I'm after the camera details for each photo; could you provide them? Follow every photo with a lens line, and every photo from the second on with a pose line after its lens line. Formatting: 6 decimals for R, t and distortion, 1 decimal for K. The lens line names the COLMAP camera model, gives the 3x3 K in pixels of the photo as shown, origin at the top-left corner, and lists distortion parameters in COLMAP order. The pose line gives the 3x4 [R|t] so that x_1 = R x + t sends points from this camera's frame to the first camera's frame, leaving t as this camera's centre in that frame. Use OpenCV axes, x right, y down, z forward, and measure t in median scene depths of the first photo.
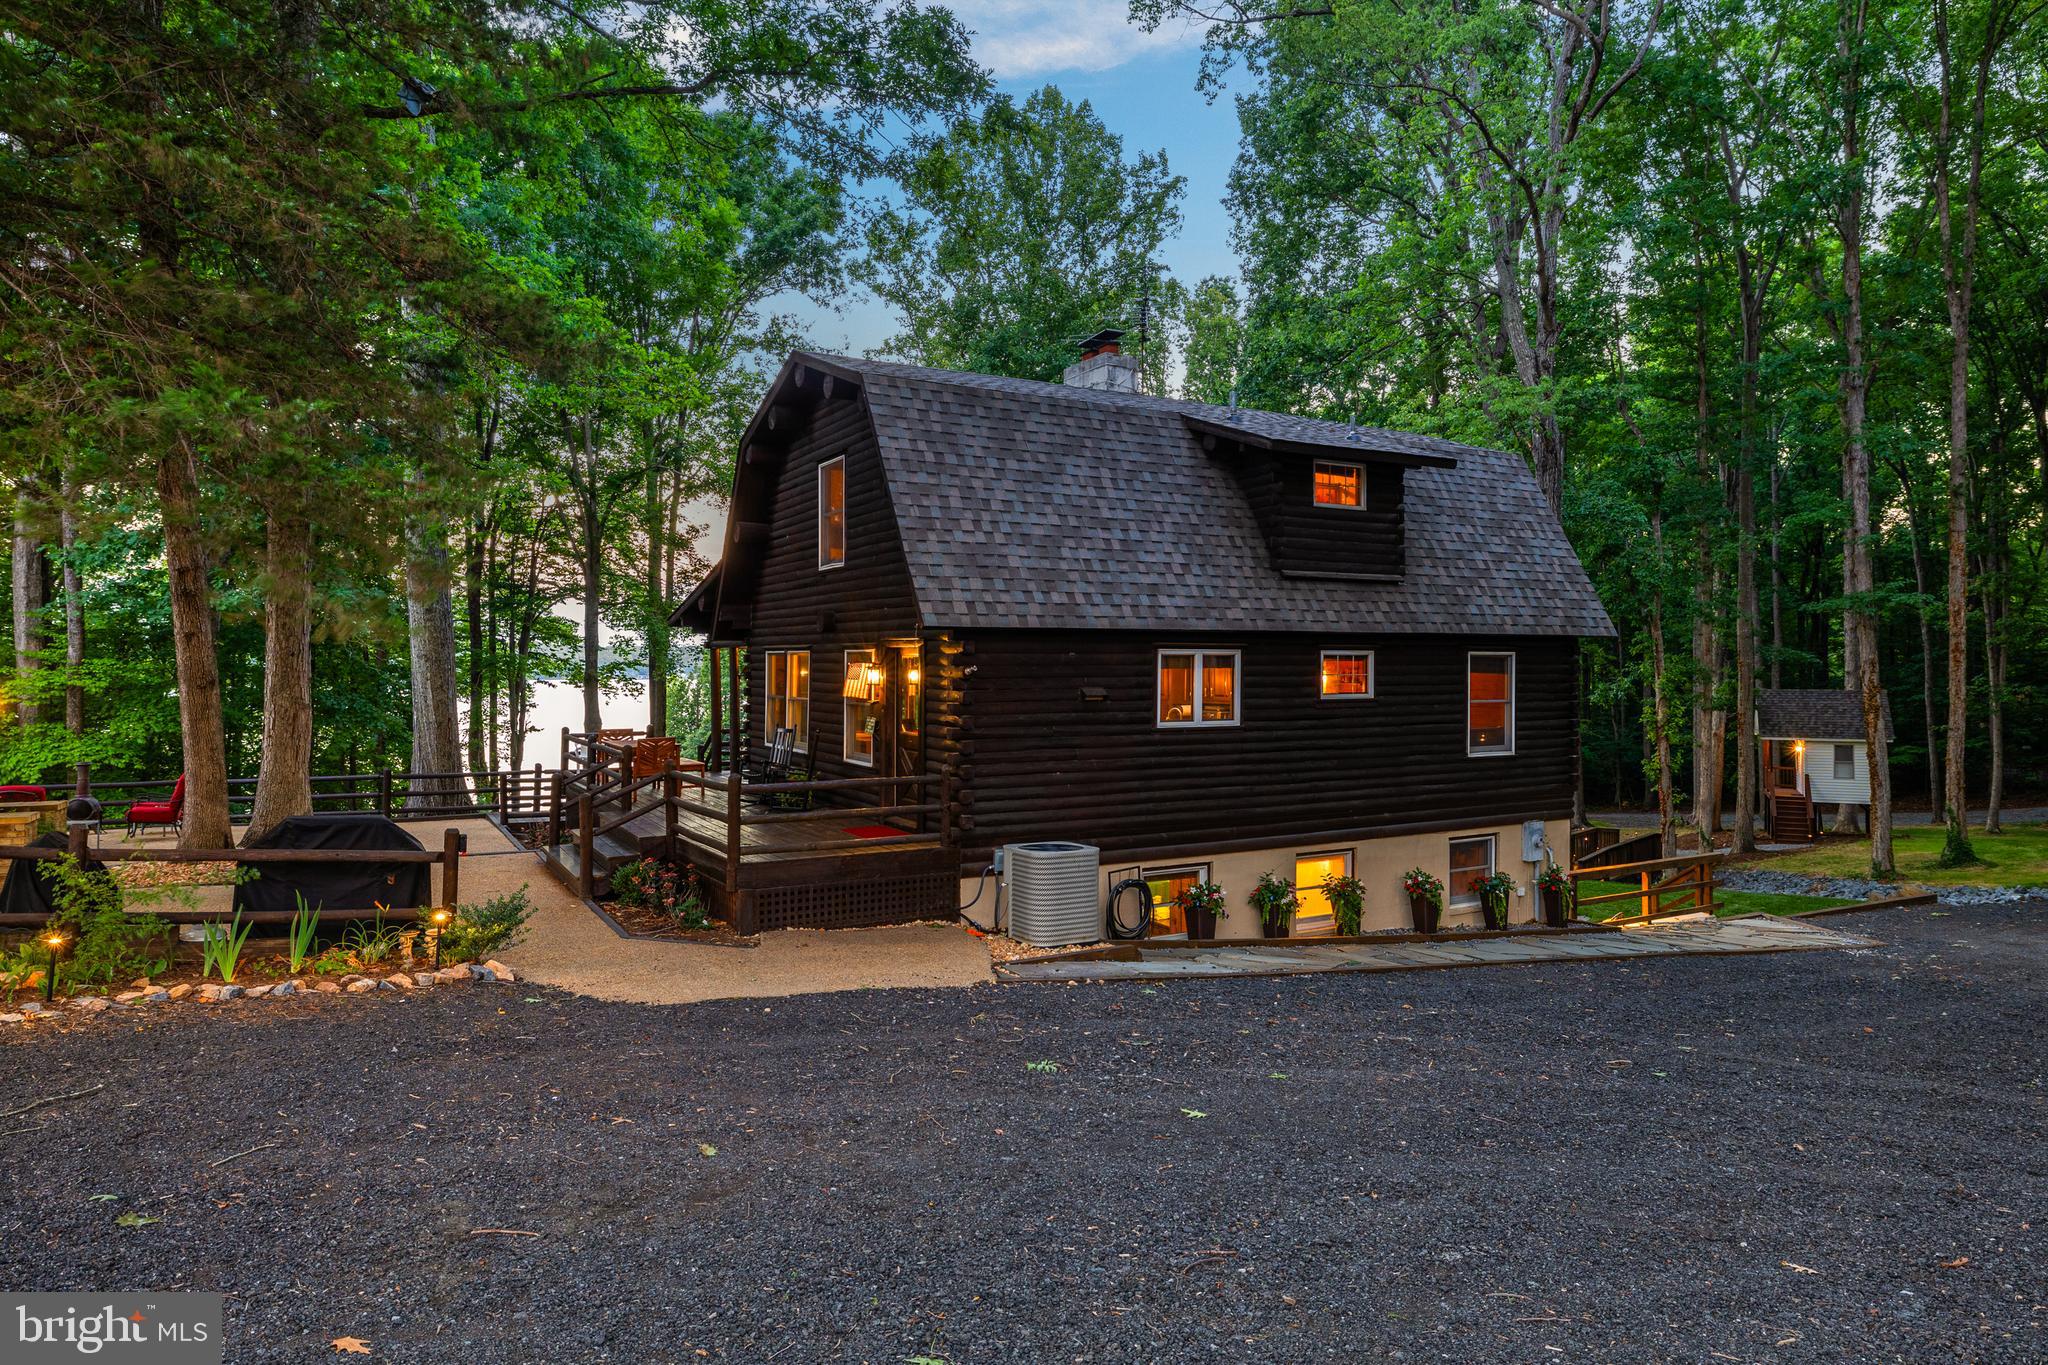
lens RADIAL K [[1234.5, 0, 1024.0], [0, 1234.5, 682.5], [0, 0, 1]] dist [0.001458, 0.000234]
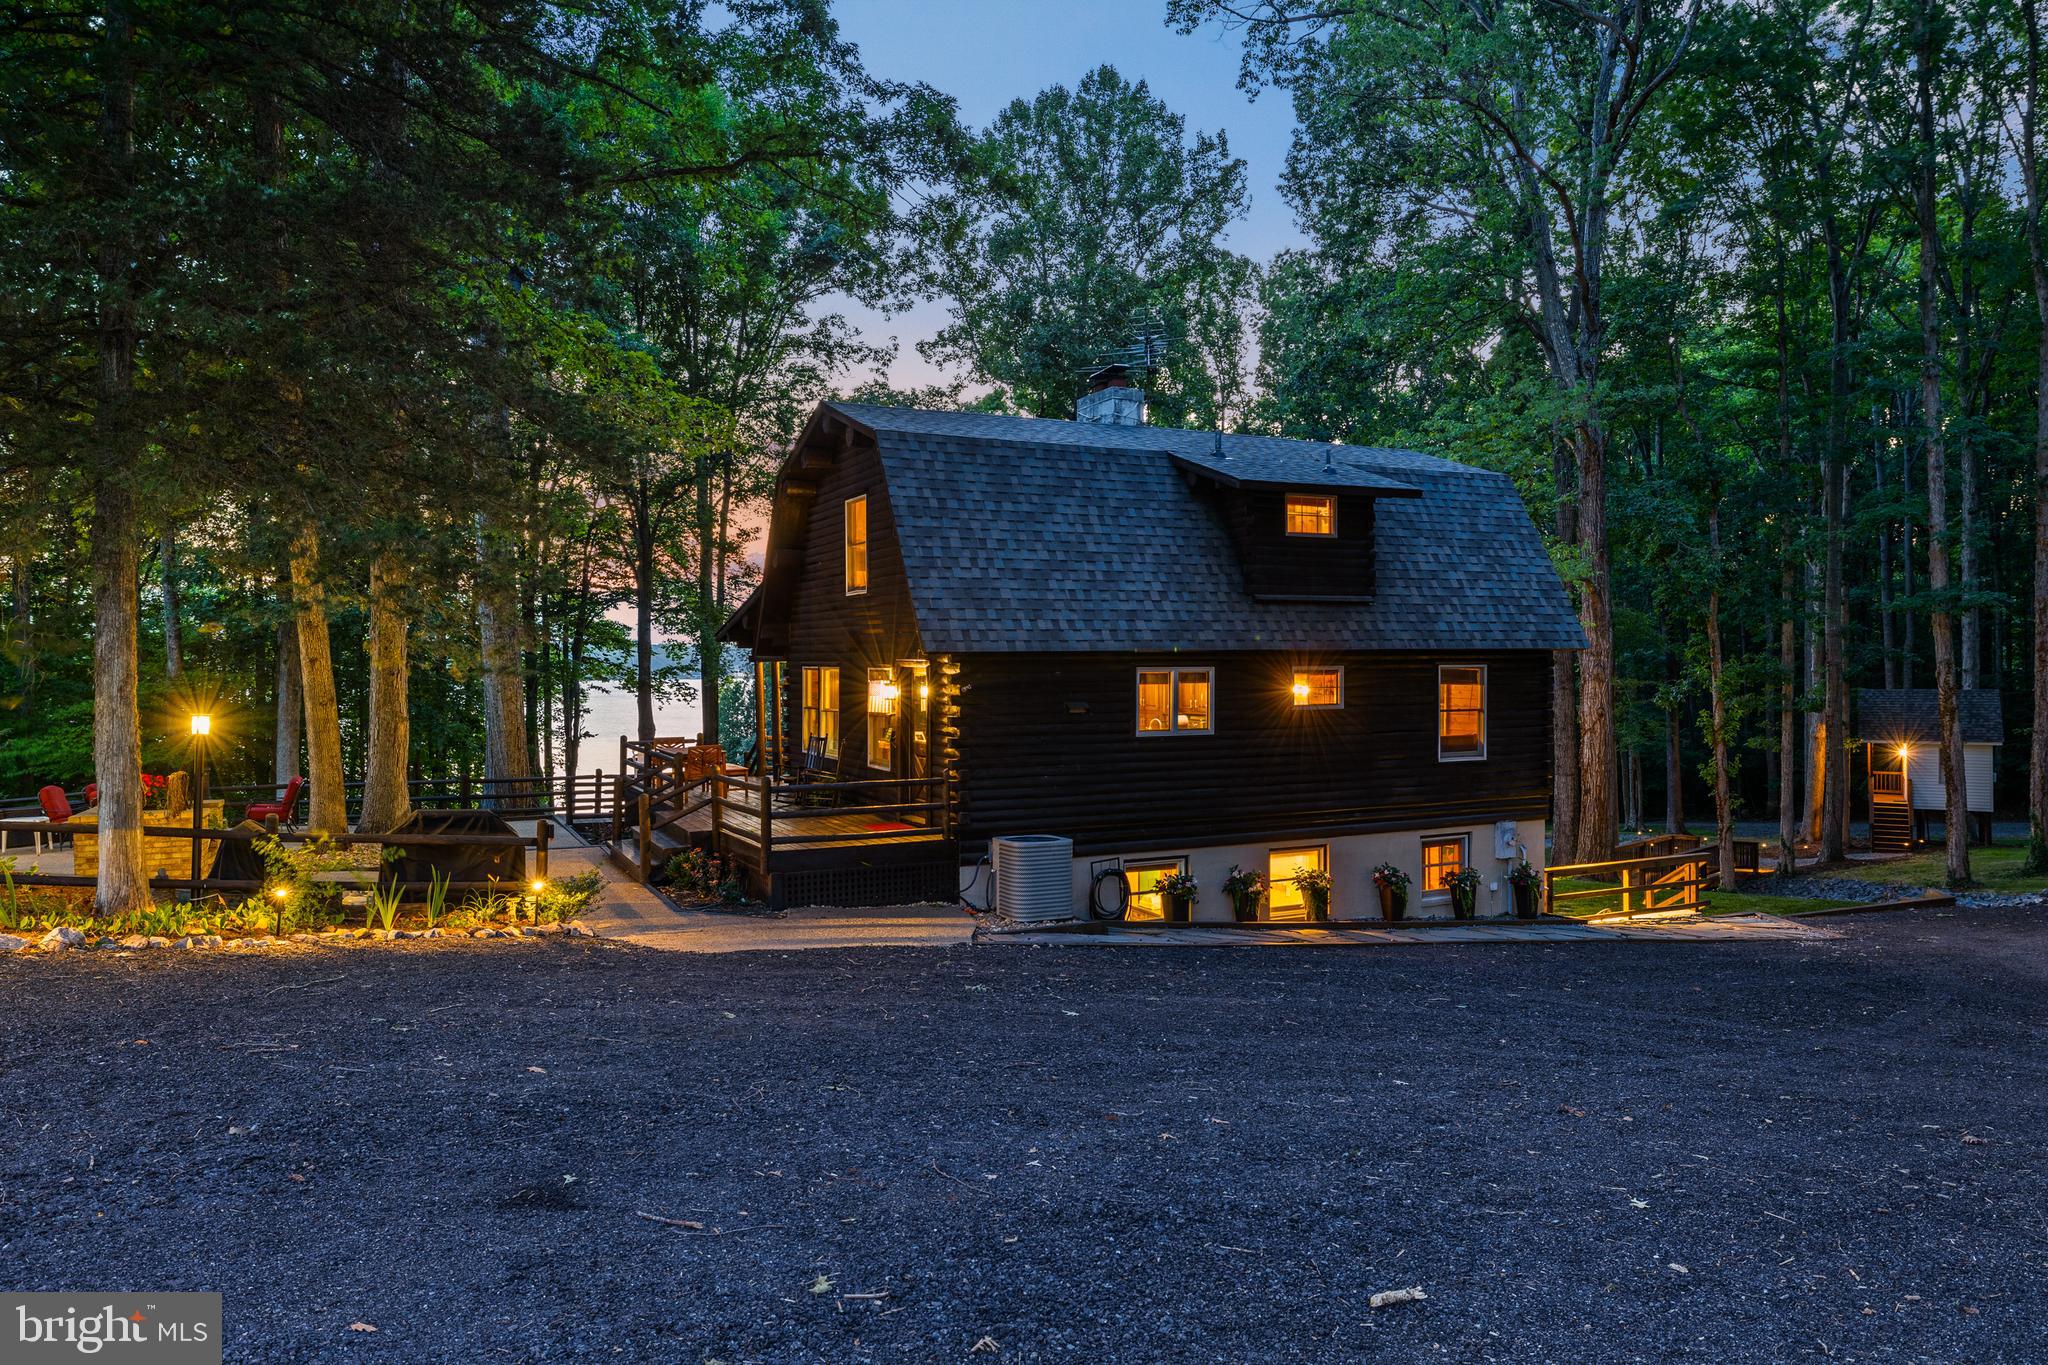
lens RADIAL K [[1359.9, 0, 1026.2], [0, 1359.9, 703.2], [0, 0, 1]] dist [0.001222, 0.001396]
pose [[0.998059, -0.003836, -0.062157, 0.067722], [0.004898, 0.999844, 0.016948, -0.012688], [0.062082, -0.017219, 0.997923, -0.204383]]
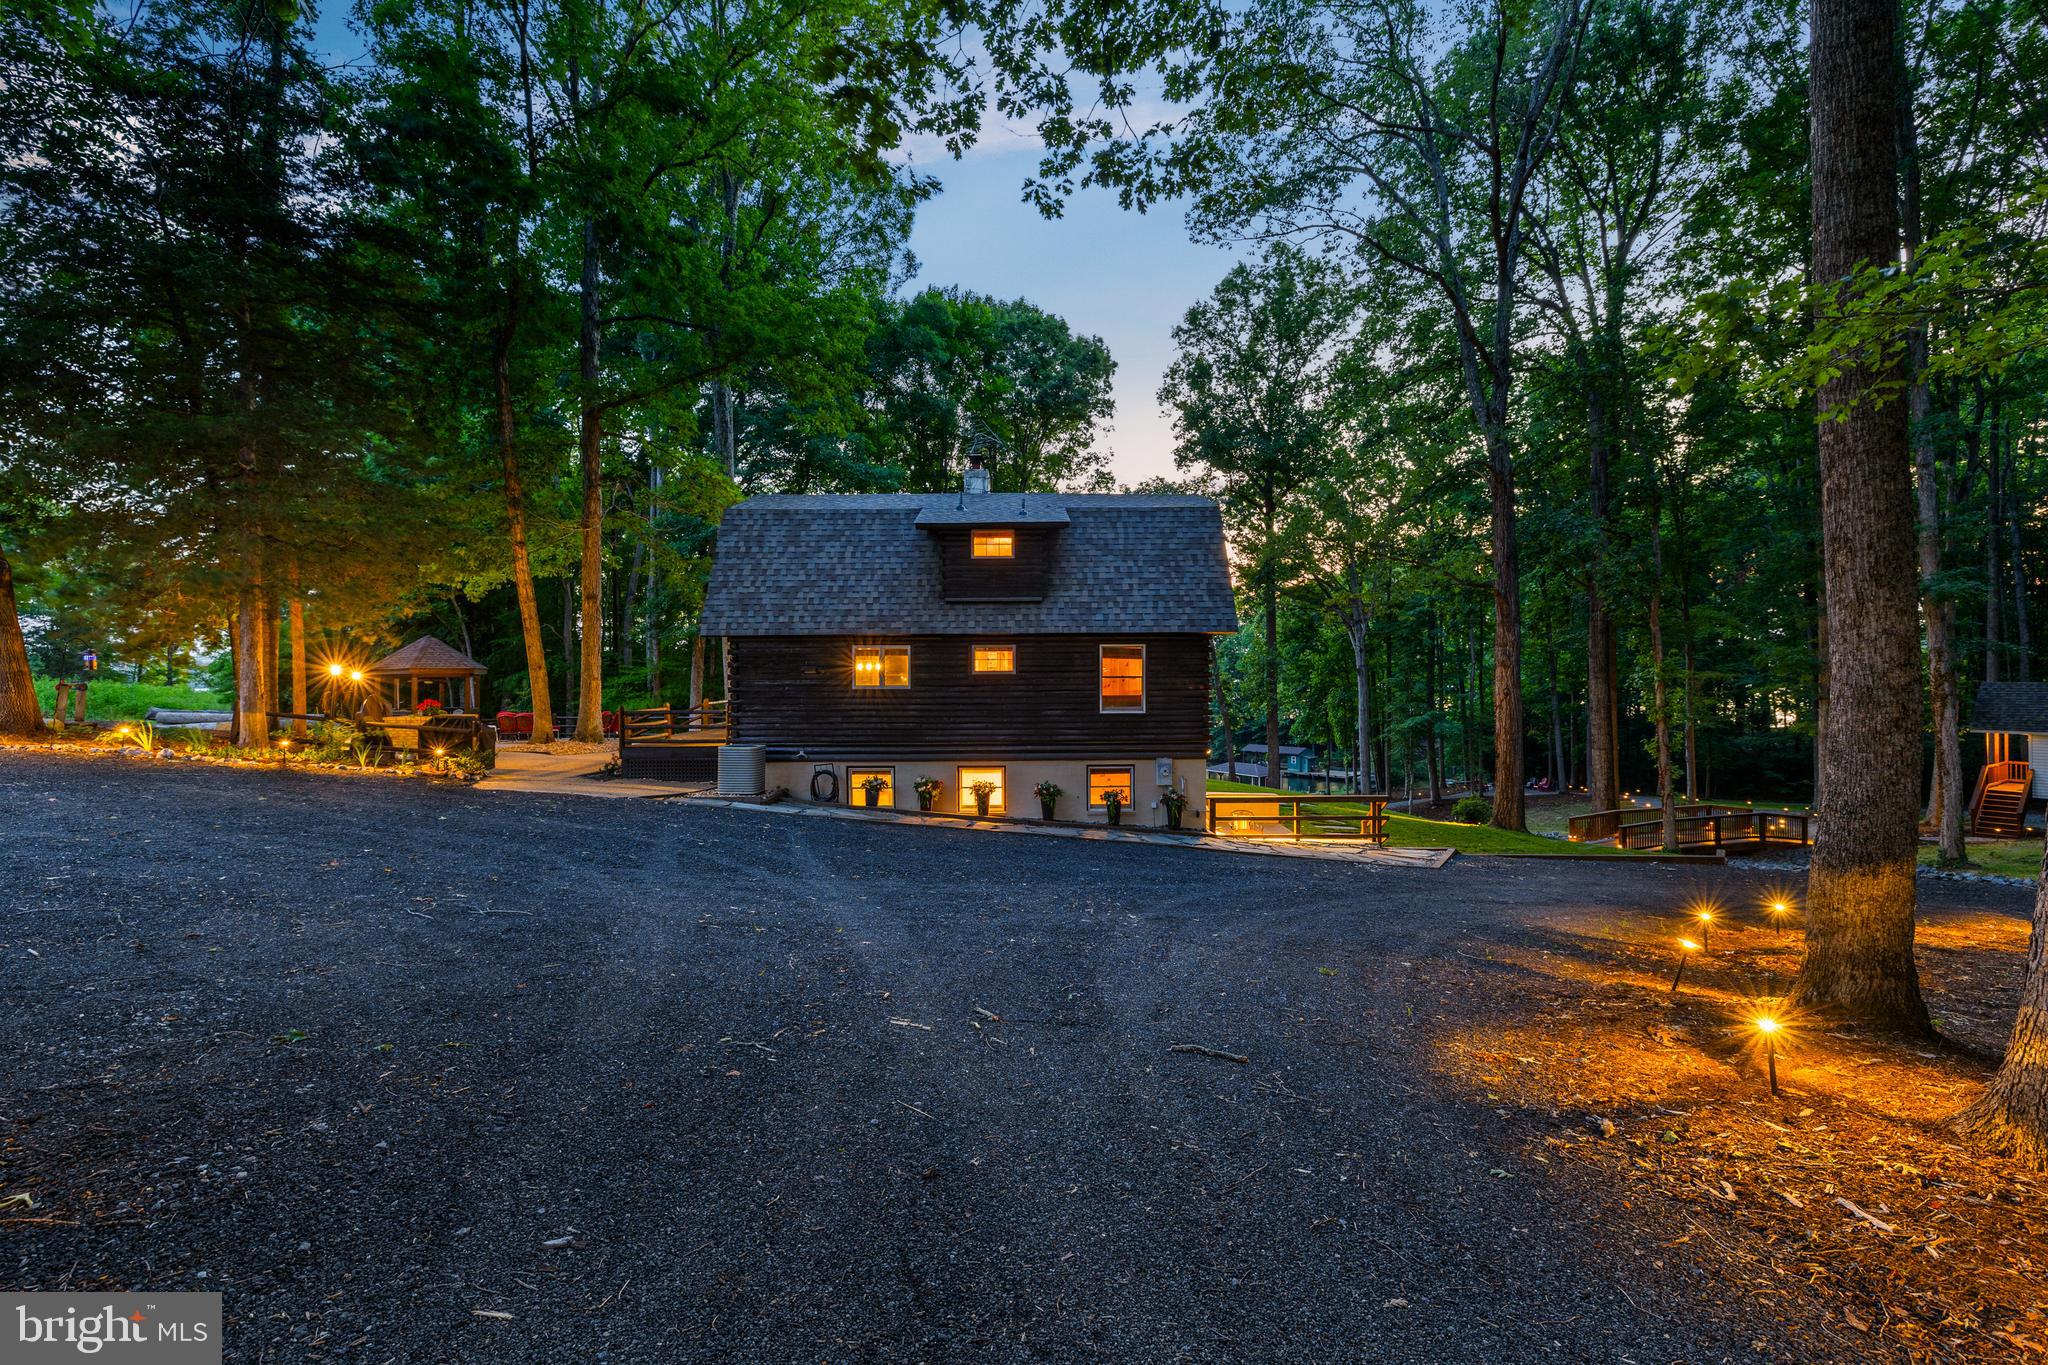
lens RADIAL K [[893.2, 0, 1024.4], [0, 893.2, 686.5], [0, 0, 1]] dist [0.010556, 0.000007]
pose [[0.871226, 0.003751, -0.490868, 0.776847], [-0.002102, 0.999990, 0.003911, 0.021860], [0.490878, -0.002375, 0.871225, -0.015193]]
